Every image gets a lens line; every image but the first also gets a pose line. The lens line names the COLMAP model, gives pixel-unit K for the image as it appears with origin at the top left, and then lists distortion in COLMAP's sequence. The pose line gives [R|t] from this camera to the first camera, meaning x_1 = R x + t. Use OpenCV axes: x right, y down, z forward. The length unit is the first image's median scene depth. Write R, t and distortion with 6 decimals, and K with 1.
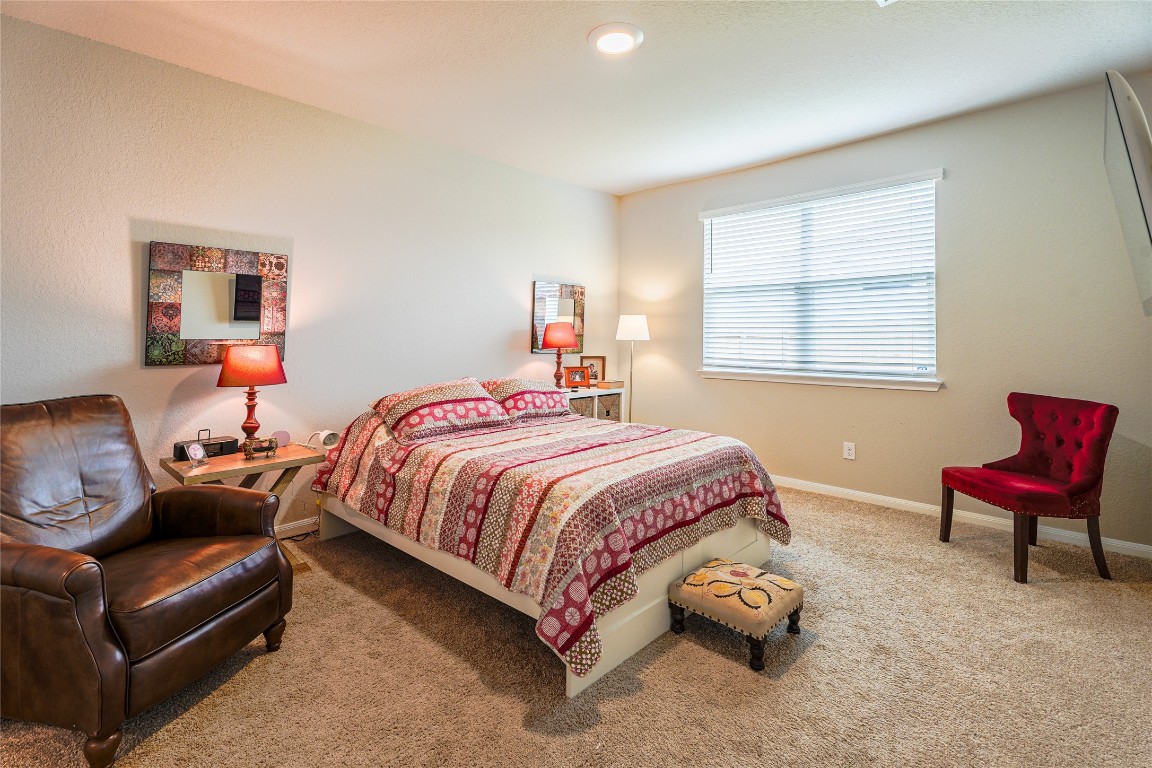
lens RADIAL K [[528.8, 0, 574.3], [0, 528.8, 319.1], [0, 0, 1]] dist [0.030093, -0.000489]
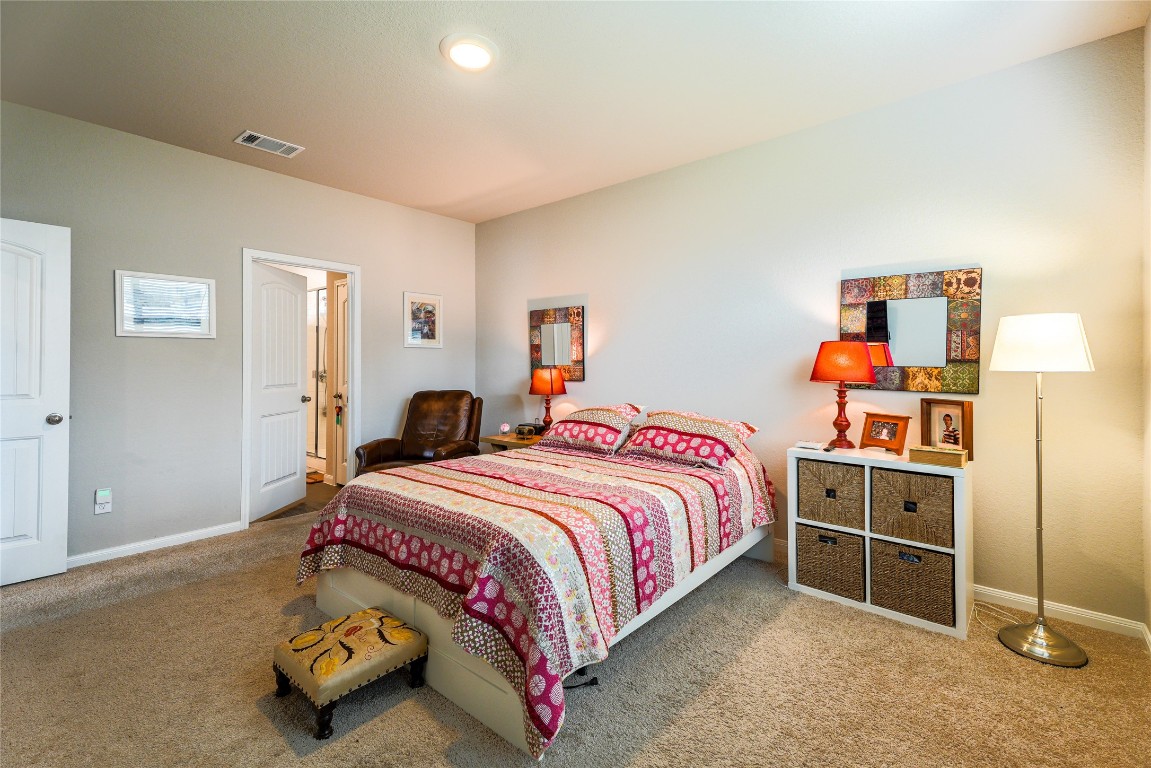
lens RADIAL K [[539.4, 0, 575.0], [0, 539.4, 329.8], [0, 0, 1]] dist [0.073548, -0.000064]
pose [[0.090477, -0.062971, -0.993906, 0.906767], [0.034963, 0.997585, -0.060021, 0.029995], [0.995285, -0.029319, 0.092460, 0.906030]]
